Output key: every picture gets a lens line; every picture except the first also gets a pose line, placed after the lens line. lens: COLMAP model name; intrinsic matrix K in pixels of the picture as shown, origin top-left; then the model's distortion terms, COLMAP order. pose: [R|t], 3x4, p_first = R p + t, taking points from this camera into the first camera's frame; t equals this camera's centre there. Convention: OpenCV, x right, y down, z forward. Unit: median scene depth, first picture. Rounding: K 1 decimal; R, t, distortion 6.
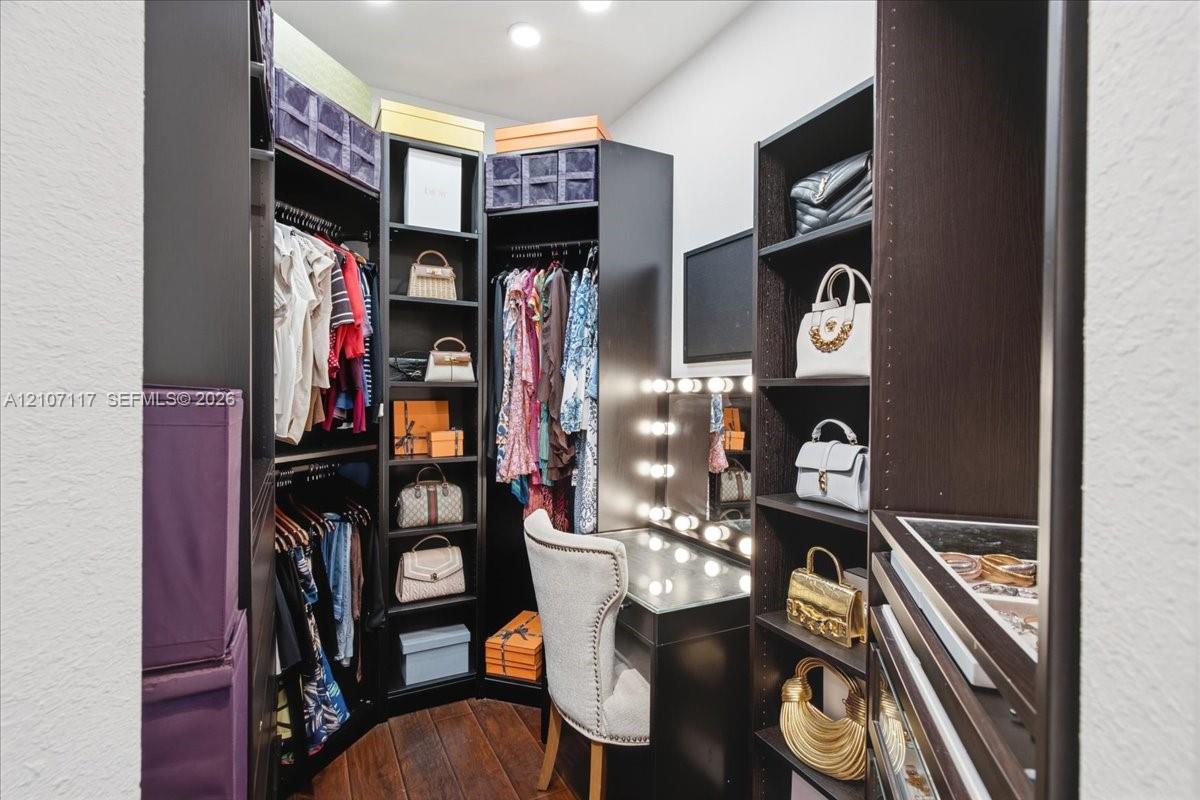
lens RADIAL K [[569.5, 0, 599.0], [0, 569.5, 397.4], [0, 0, 1]] dist [-0.001686, 0.001455]
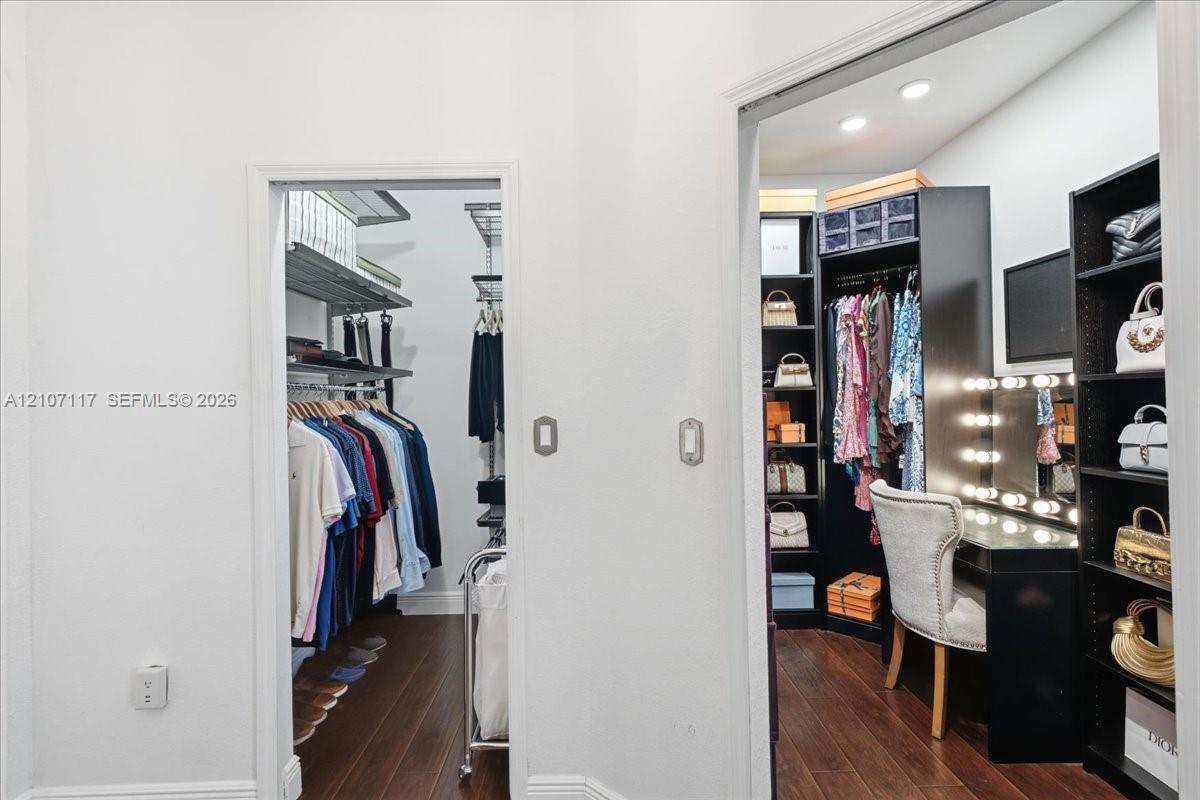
lens RADIAL K [[569.5, 0, 599.0], [0, 569.5, 397.4], [0, 0, 1]] dist [-0.001686, 0.001455]
pose [[0.890488, -0.025962, -0.454265, -0.065126], [0.020683, 0.999648, -0.016587, 0.010507], [0.454536, 0.005375, 0.890712, -0.404494]]
